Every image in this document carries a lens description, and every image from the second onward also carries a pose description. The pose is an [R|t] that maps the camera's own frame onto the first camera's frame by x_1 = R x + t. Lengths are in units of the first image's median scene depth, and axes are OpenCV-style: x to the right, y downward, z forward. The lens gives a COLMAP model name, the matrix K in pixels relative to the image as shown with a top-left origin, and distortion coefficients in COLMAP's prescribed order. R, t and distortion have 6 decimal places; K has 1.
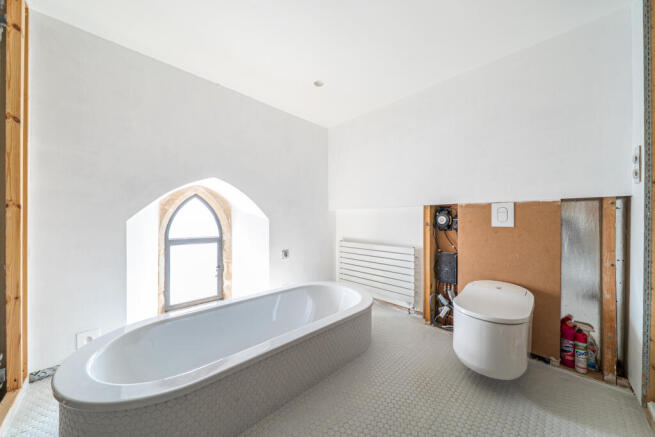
lens RADIAL K [[224.1, 0, 327.5], [0, 224.1, 220.5], [0, 0, 1]] dist [-0.000825, -0.000090]
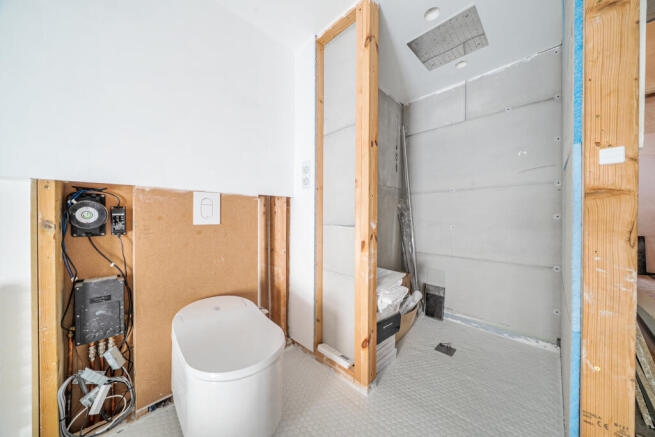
lens RADIAL K [[224.1, 0, 327.6], [0, 224.1, 218.4], [0, 0, 1]] dist [-0.000825, -0.000090]
pose [[0.003650, -0.016973, 0.999849, 0.031700], [-0.006047, 0.999837, 0.016995, -0.007152], [-0.999975, -0.006109, 0.003546, 0.527541]]
